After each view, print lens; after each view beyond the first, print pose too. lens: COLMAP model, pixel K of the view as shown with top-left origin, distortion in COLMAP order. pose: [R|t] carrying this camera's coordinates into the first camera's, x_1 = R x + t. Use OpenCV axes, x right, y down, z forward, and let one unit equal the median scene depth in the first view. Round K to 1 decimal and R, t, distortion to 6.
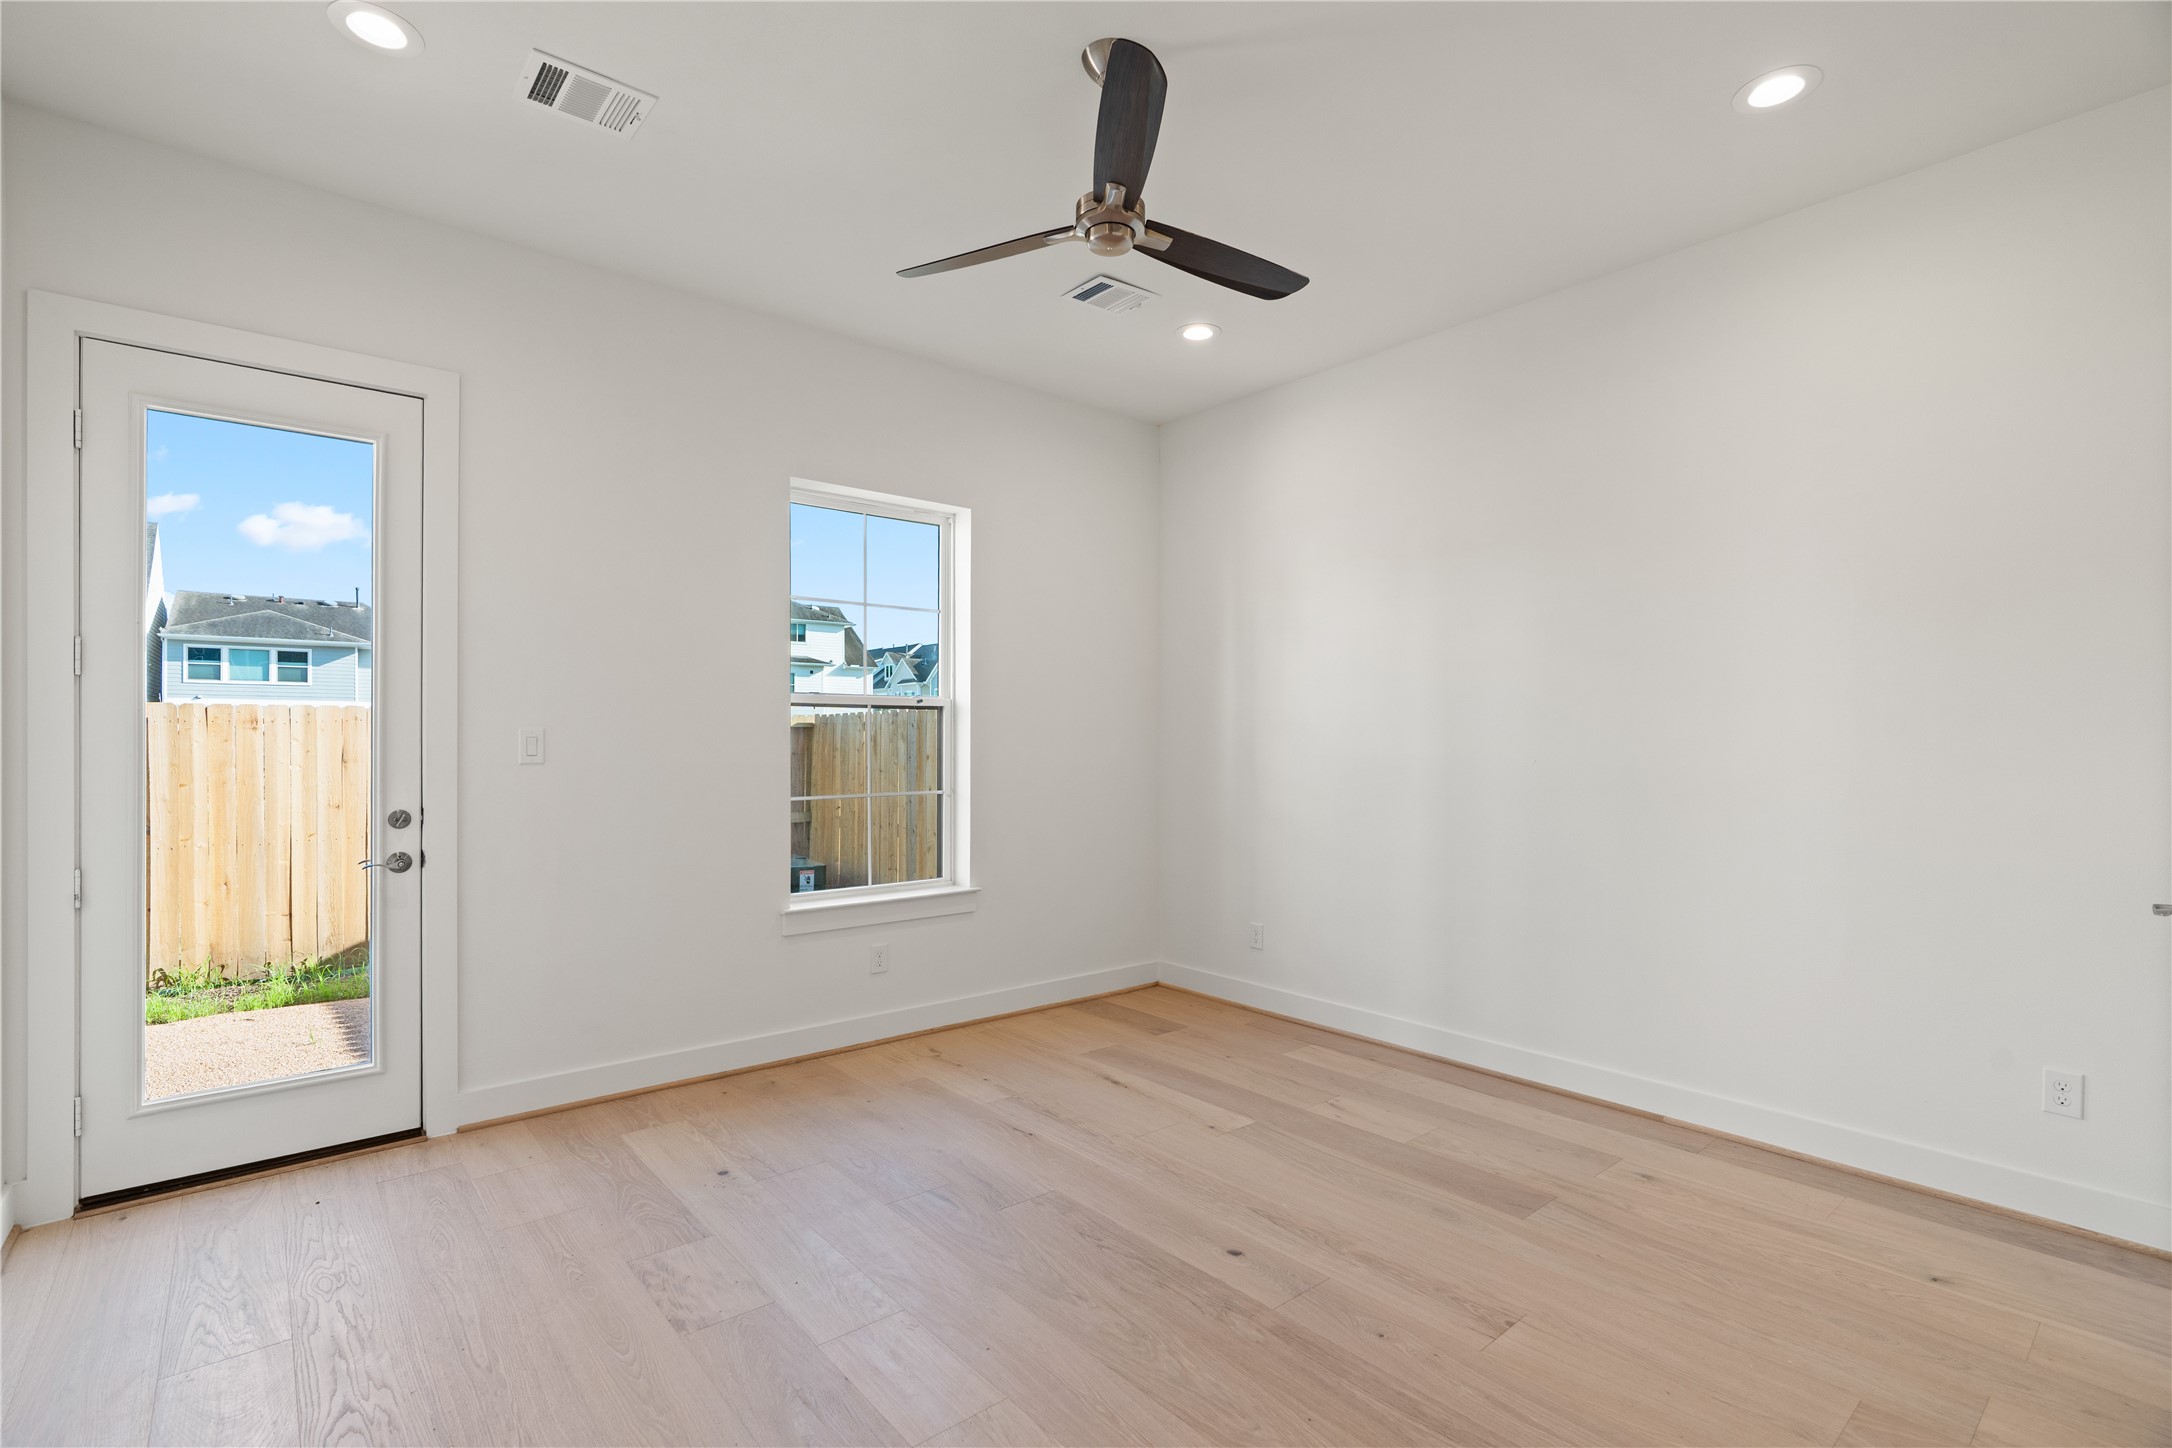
lens RADIAL K [[993.2, 0, 1083.7], [0, 993.2, 728.3], [0, 0, 1]] dist [0.002988, 0.000184]
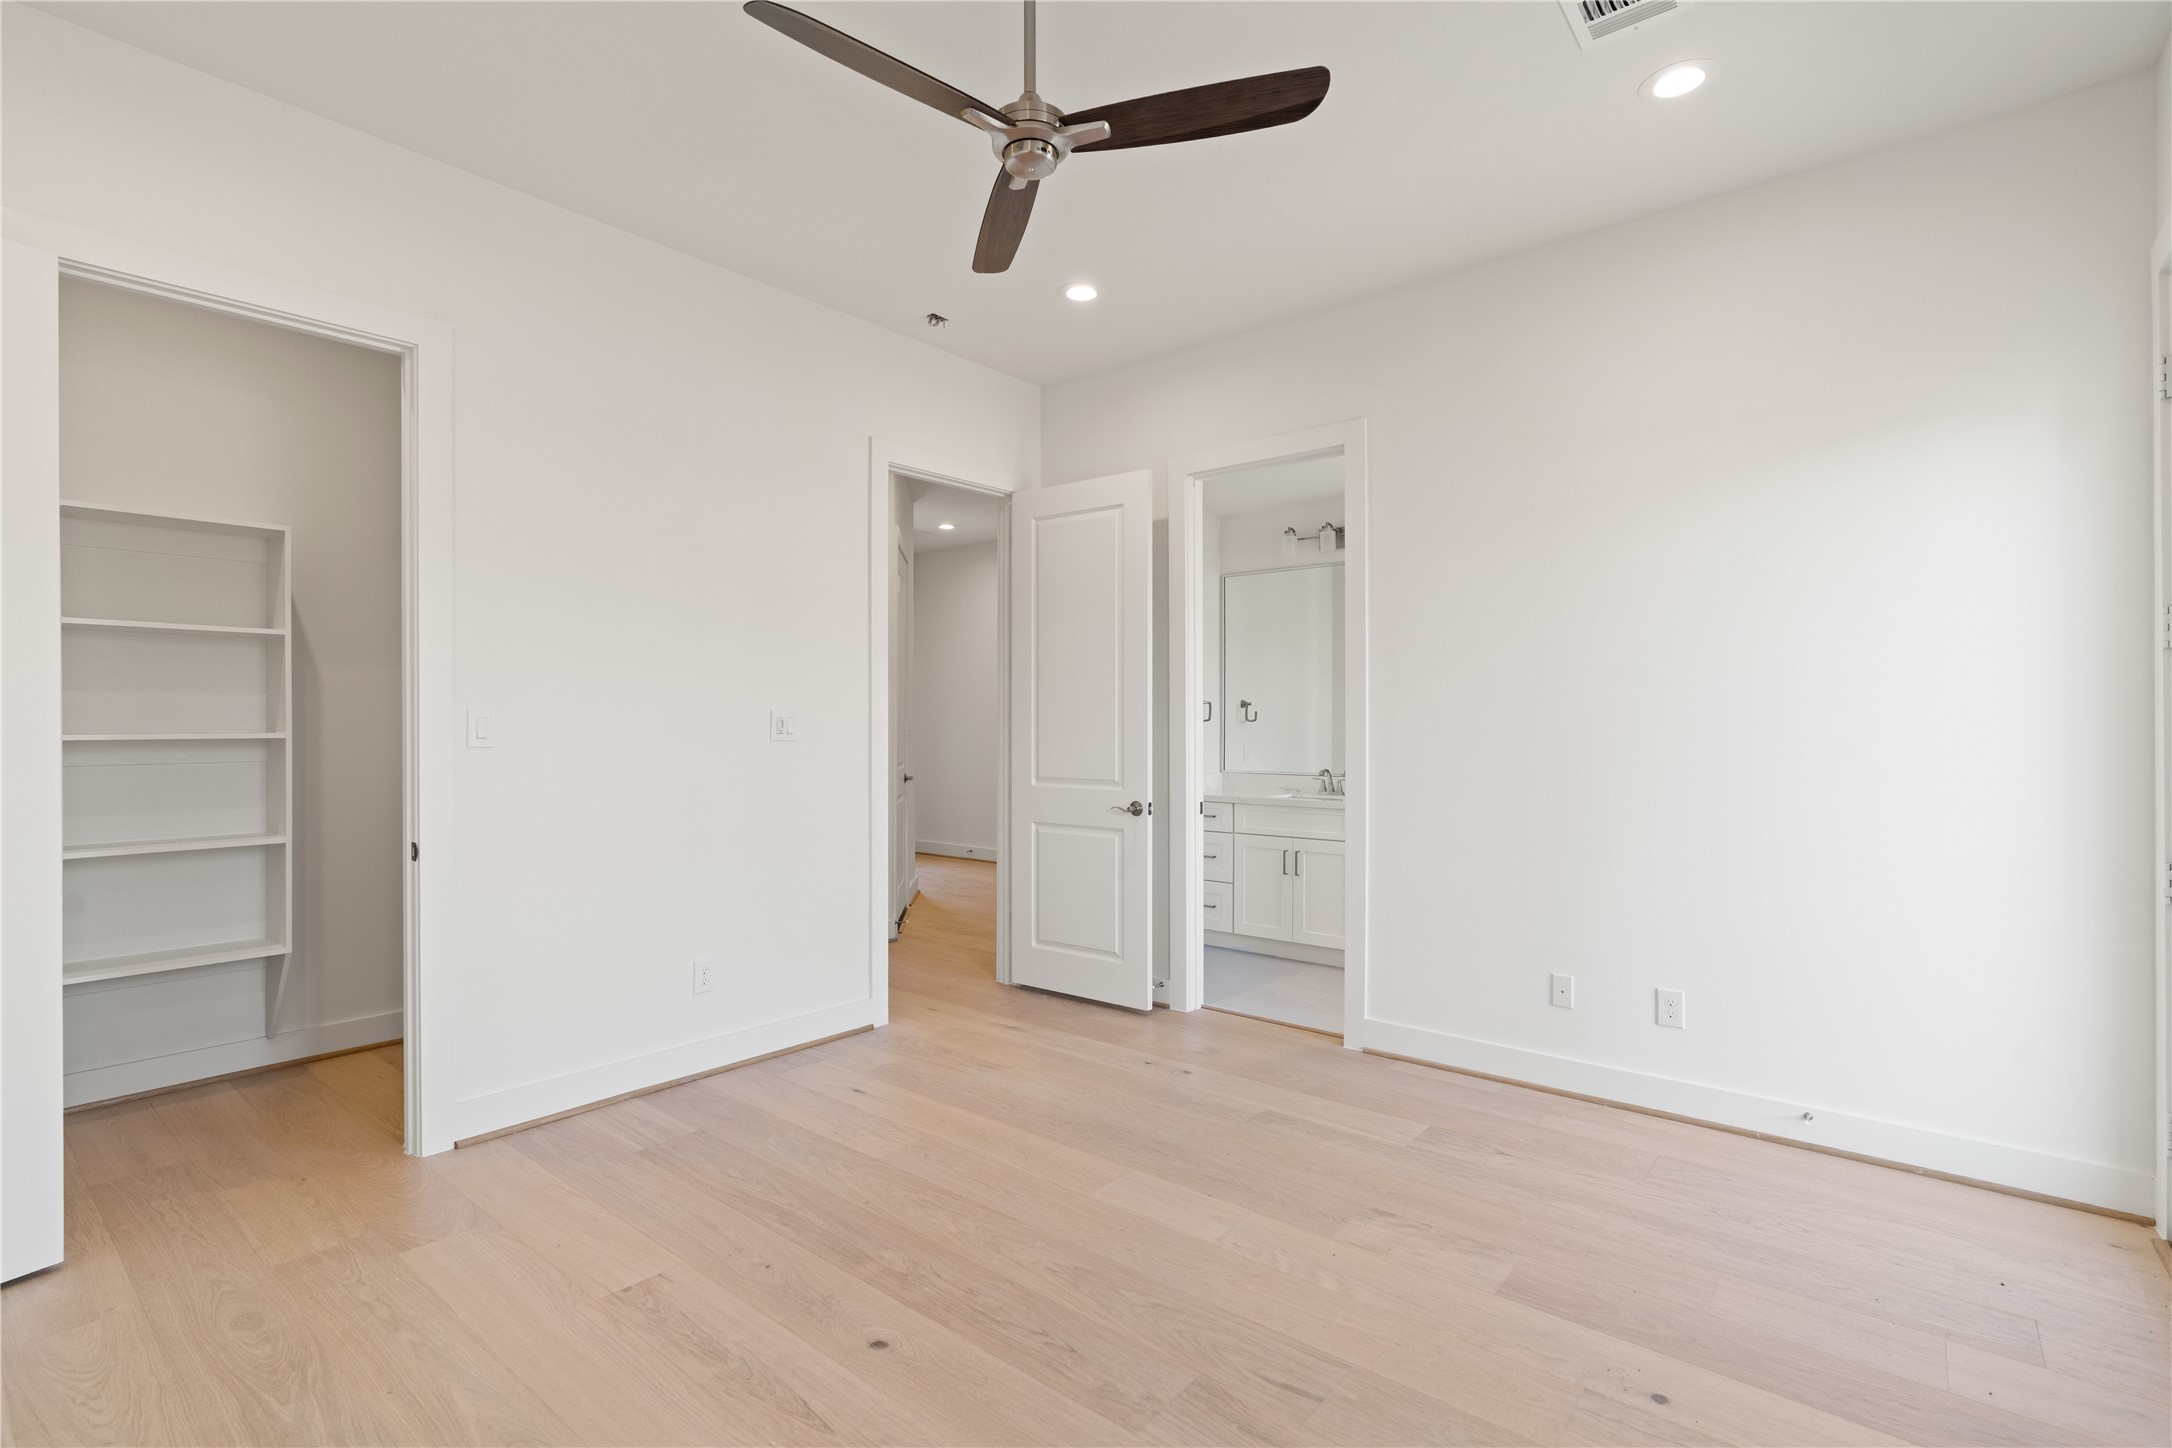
lens RADIAL K [[993.2, 0, 1088.1], [0, 993.2, 732.6], [0, 0, 1]] dist [0.002988, 0.000184]
pose [[-0.983661, -0.003174, -0.180003, 0.140657], [-0.002688, 0.999992, -0.002942, 0.031231], [0.180011, -0.002410, -0.983662, 1.955847]]
